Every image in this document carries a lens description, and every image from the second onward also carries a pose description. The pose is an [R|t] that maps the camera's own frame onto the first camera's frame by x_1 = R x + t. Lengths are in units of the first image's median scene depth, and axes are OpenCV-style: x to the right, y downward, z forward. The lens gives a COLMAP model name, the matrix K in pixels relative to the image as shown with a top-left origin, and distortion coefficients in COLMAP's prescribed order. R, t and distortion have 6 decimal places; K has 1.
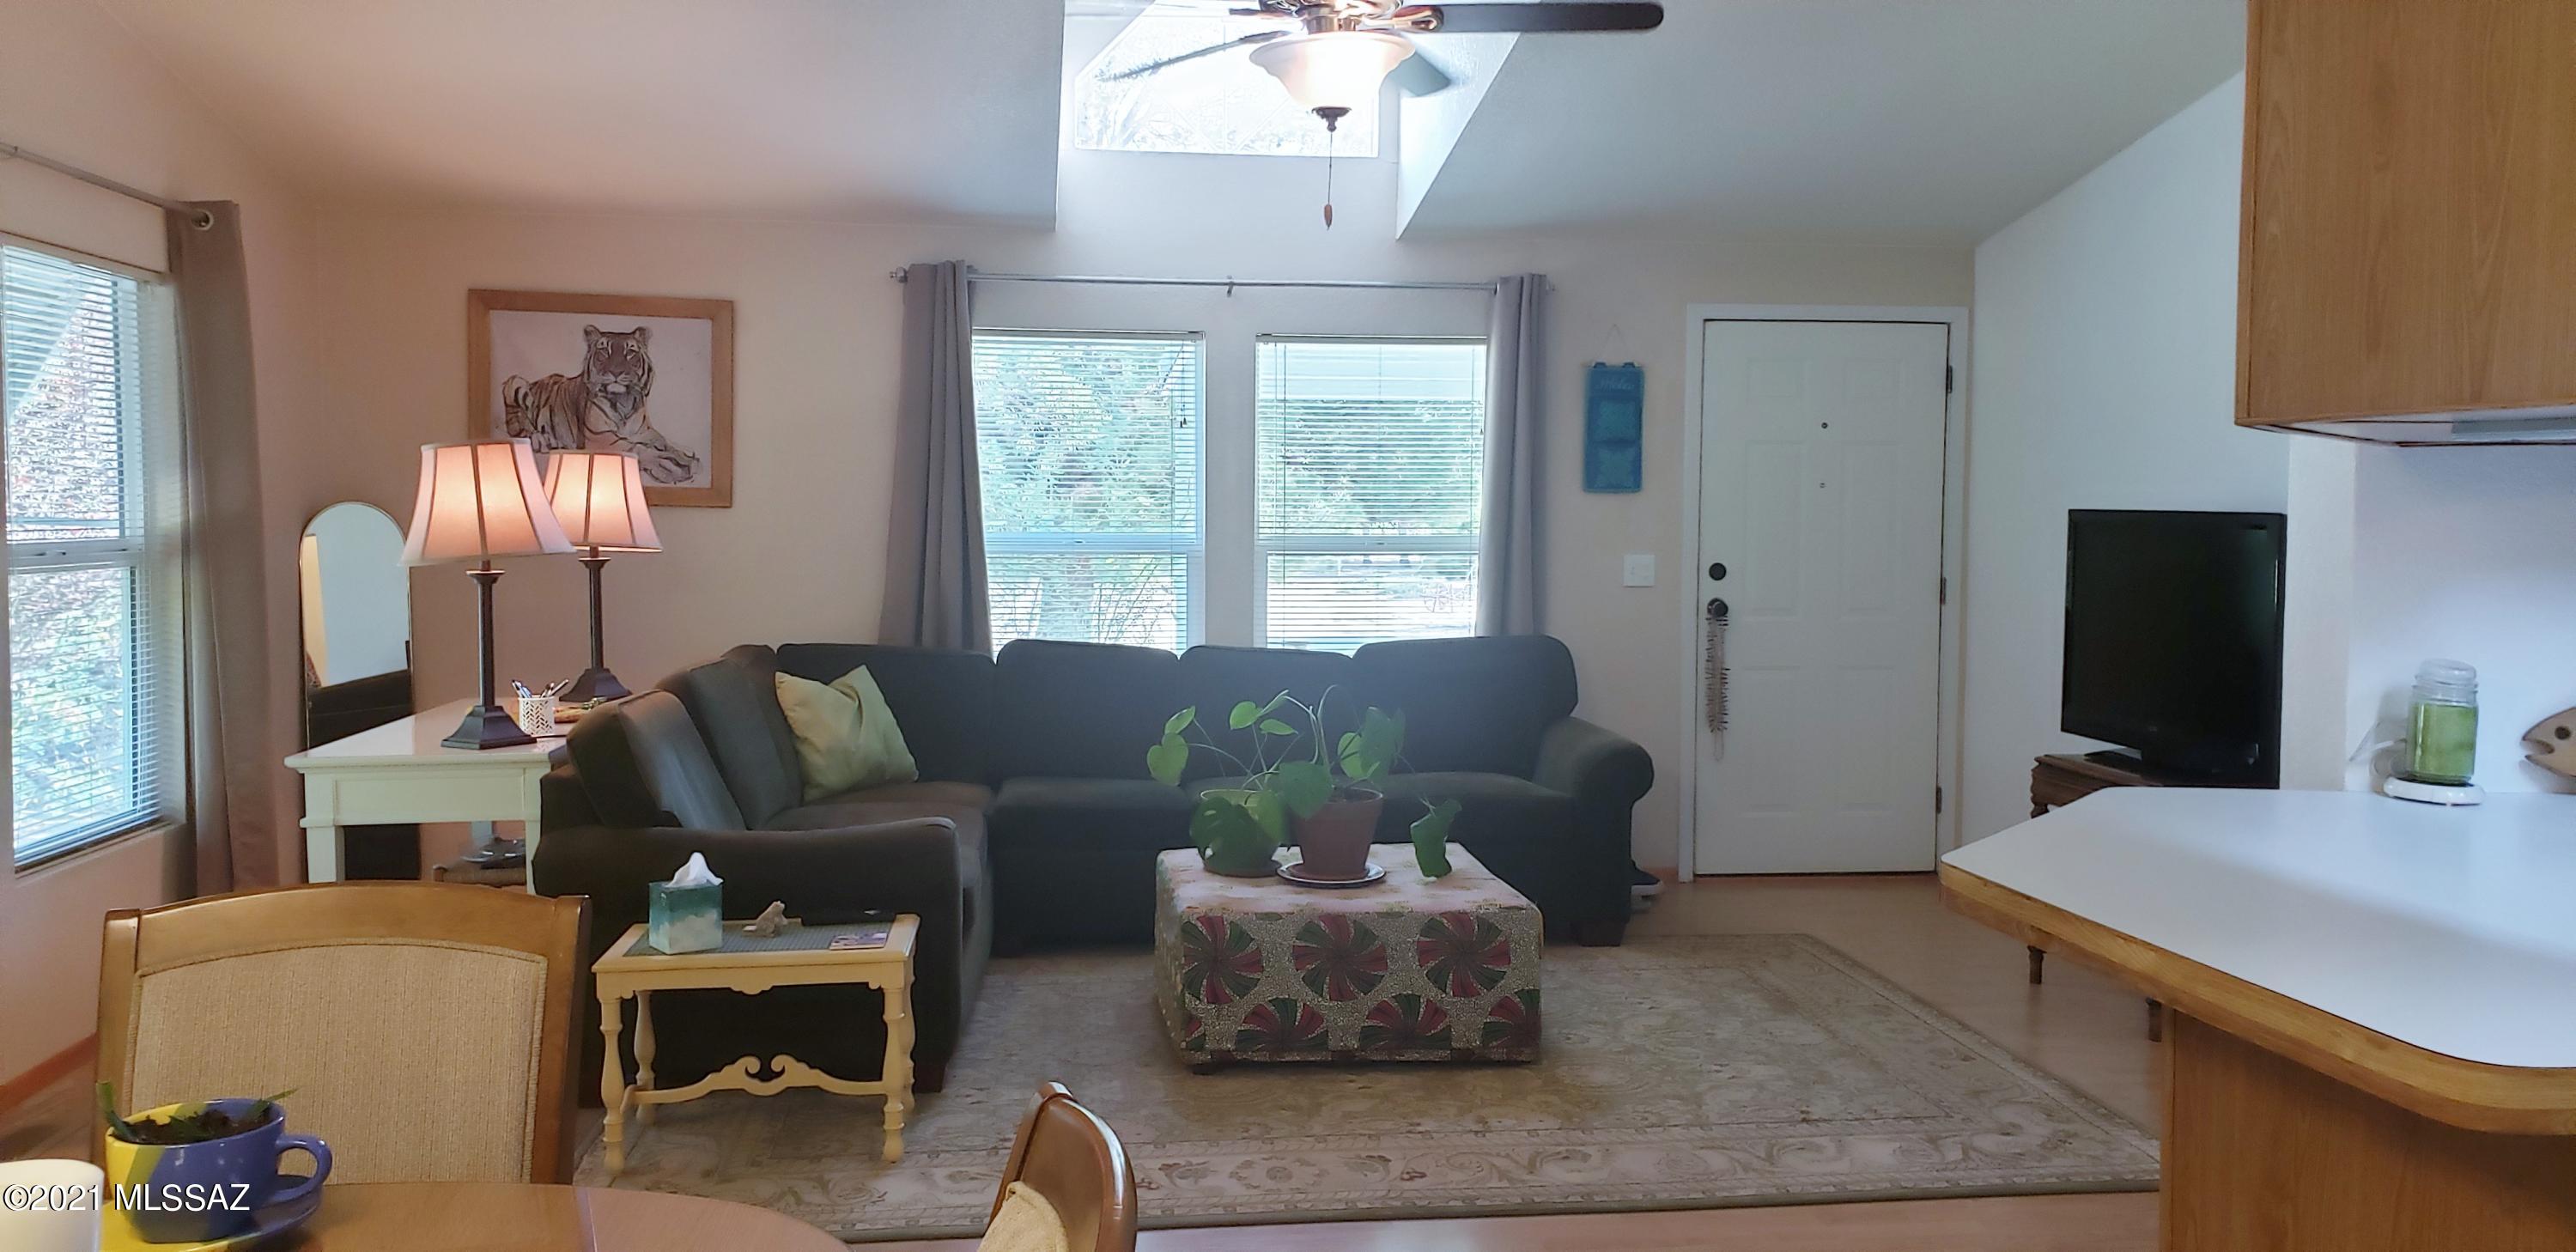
lens RADIAL K [[1984.8, 0, 1285.1], [0, 1984.8, 605.1], [0, 0, 1]] dist [0.028489, 0.006079]
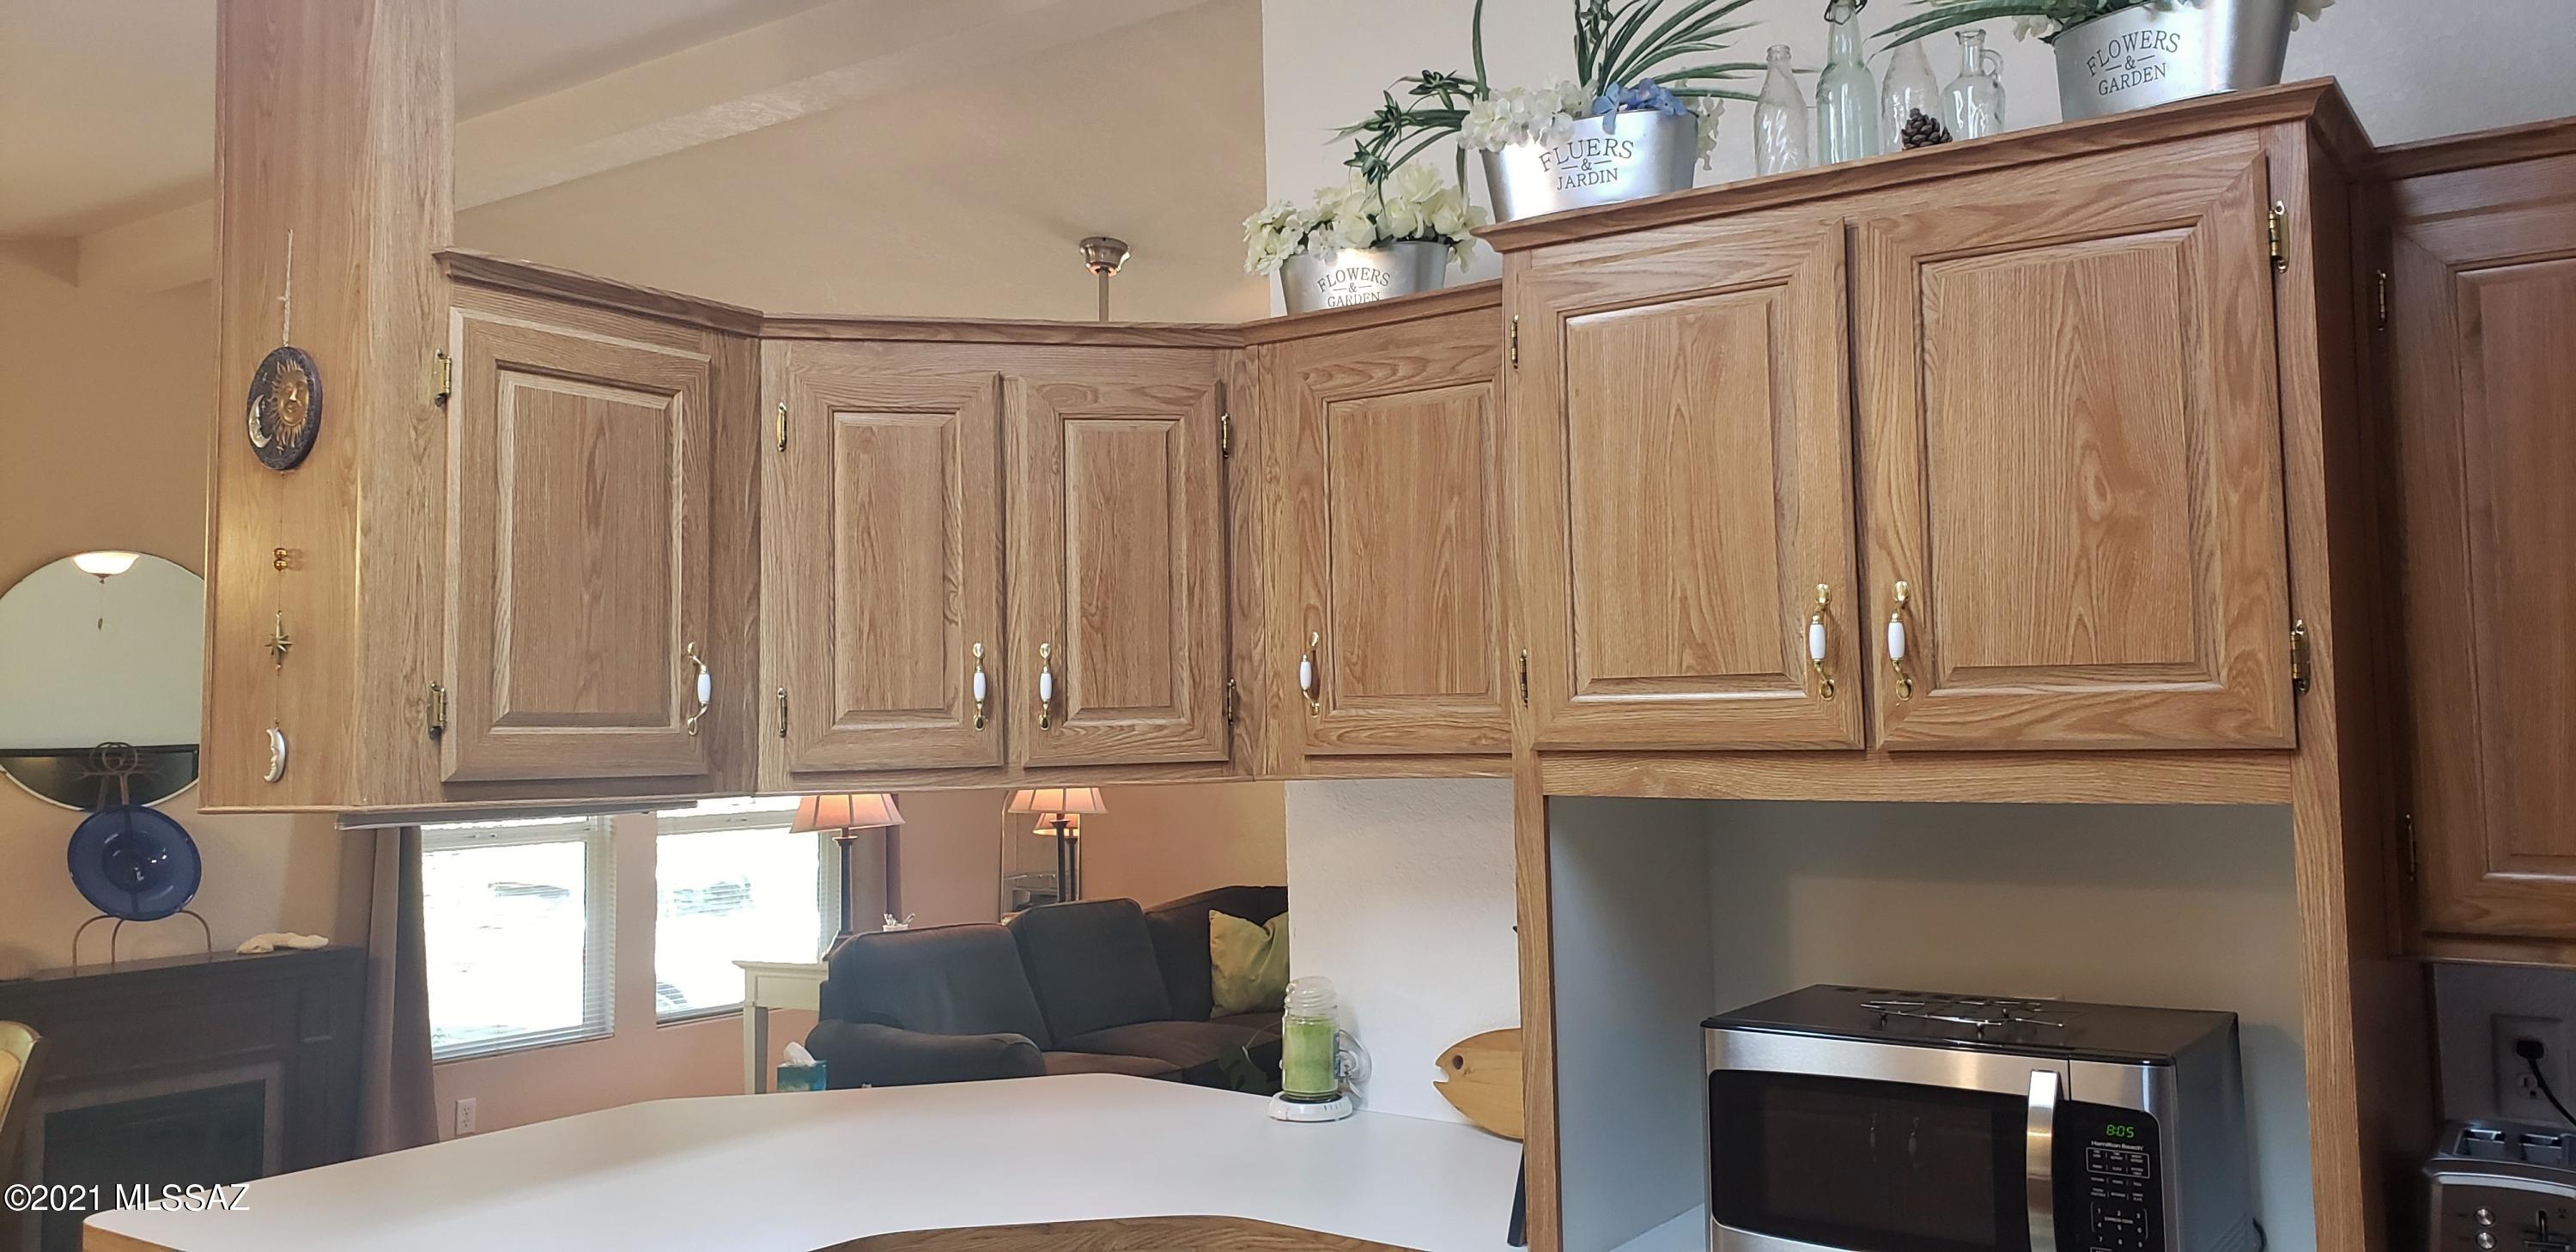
lens RADIAL K [[1984.8, 0, 1307.7], [0, 1984.8, 609.2], [0, 0, 1]] dist [0.028489, 0.006079]
pose [[0.751481, -0.057259, -0.657265, 1.297821], [-0.012779, 0.994777, -0.101273, -0.061850], [0.659631, 0.084504, 0.746824, 0.202137]]
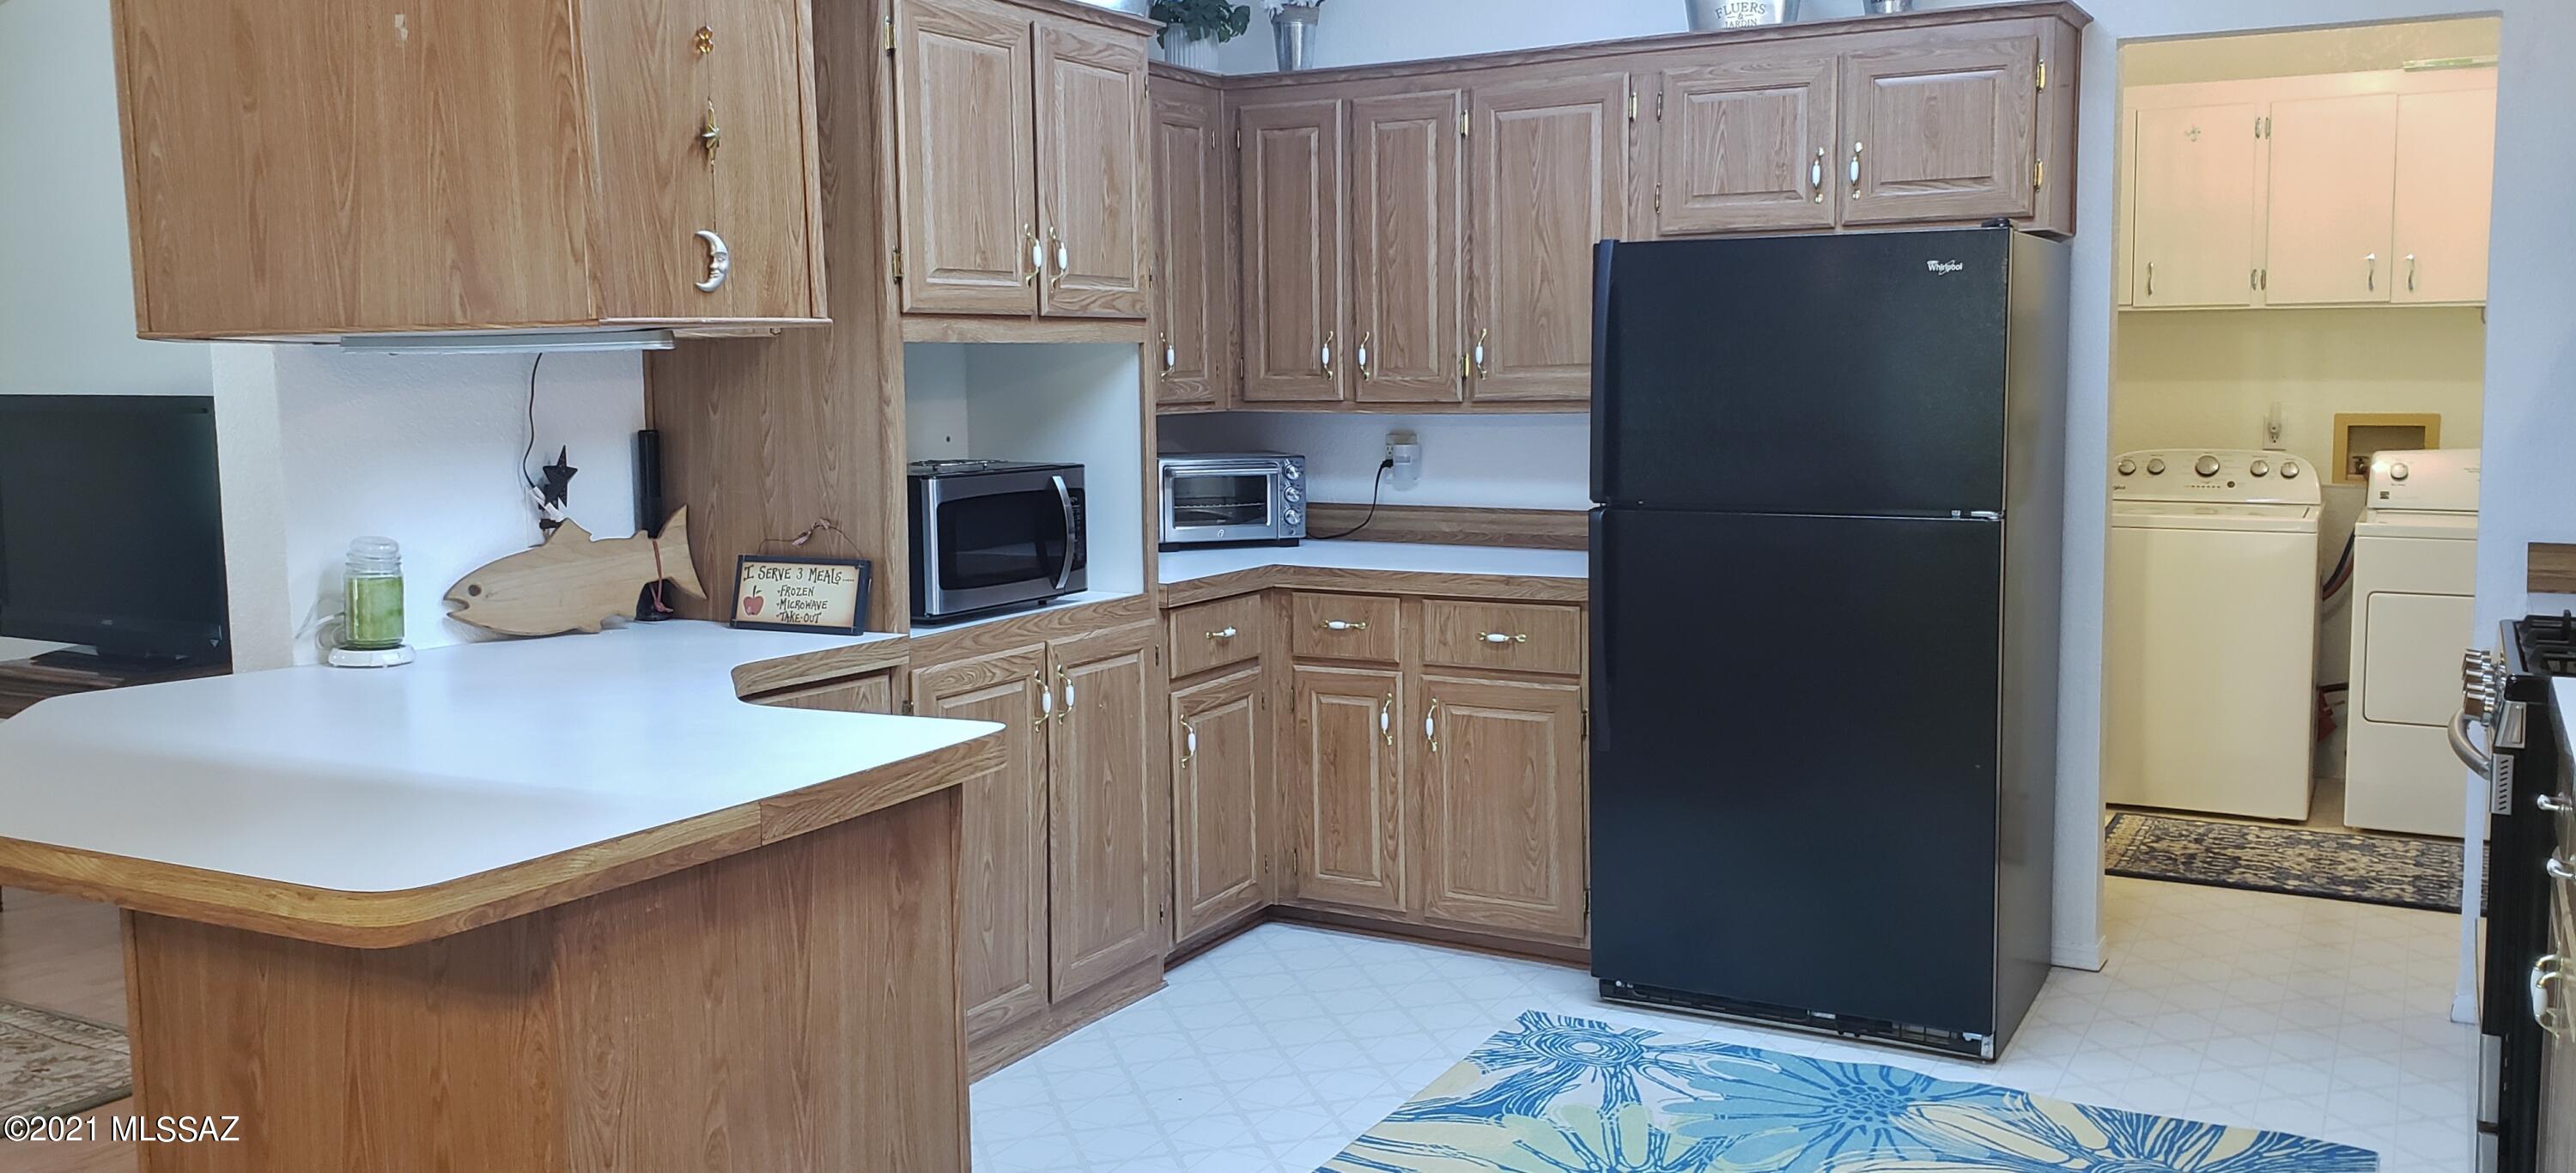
lens RADIAL K [[2028.1, 0, 1282.6], [0, 2028.1, 562.0], [0, 0, 1]] dist [0.035359, 0.012119]
pose [[0.596914, -0.093464, 0.796842, -0.020212], [0.056940, 0.995622, 0.074125, -0.013789], [-0.800282, 0.001126, 0.599623, -0.076957]]
